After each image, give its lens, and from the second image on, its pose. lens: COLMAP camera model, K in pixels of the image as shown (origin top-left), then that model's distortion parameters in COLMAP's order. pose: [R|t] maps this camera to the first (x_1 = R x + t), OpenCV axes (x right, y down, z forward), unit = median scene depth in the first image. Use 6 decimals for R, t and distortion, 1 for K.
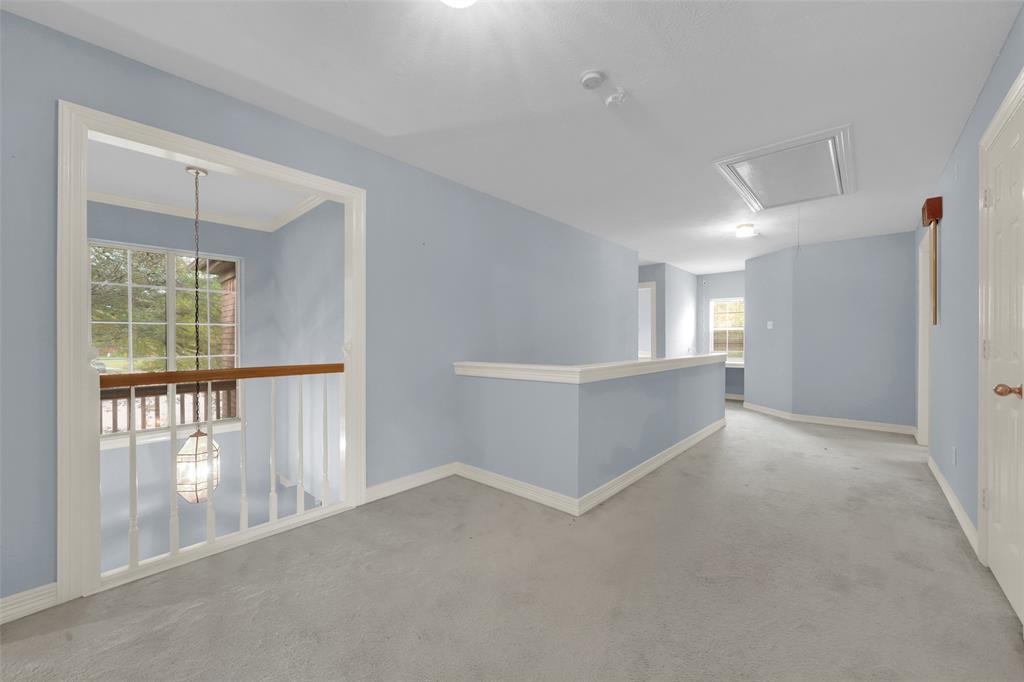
lens RADIAL K [[389.8, 0, 512.0], [0, 389.8, 341.0], [0, 0, 1]] dist [0.000305, -0.000009]
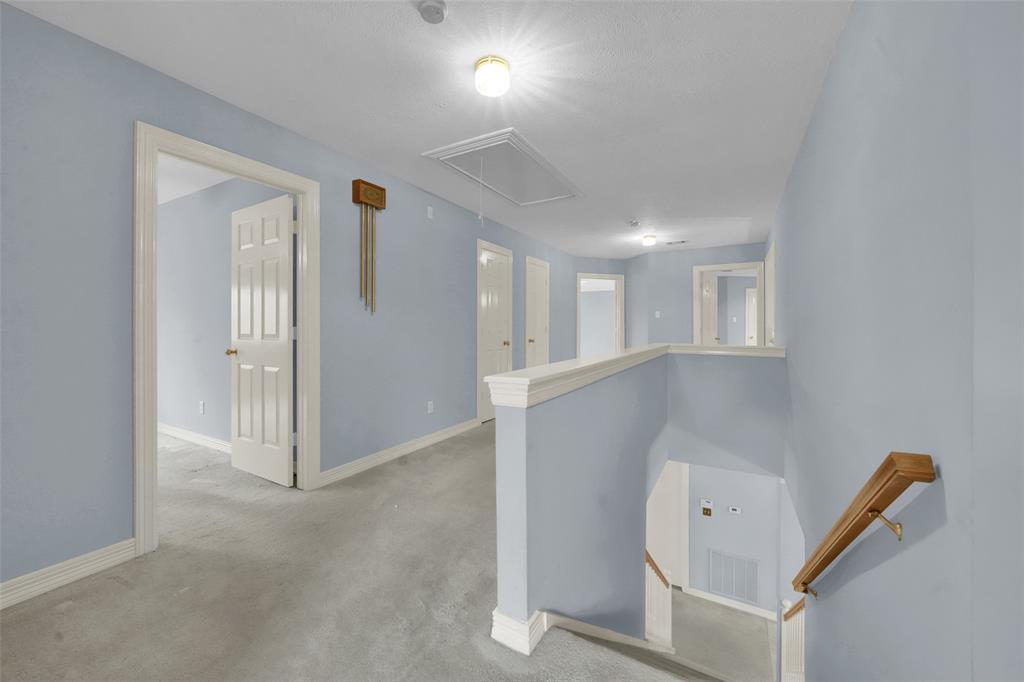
lens RADIAL K [[403.0, 0, 509.0], [0, 403.0, 342.6], [0, 0, 1]] dist [-0.000929, -0.000098]
pose [[0.973488, -0.009514, 0.228539, -0.254645], [0.002170, 0.999474, 0.032362, -0.000082], [-0.228727, -0.031008, 0.972997, -0.299223]]
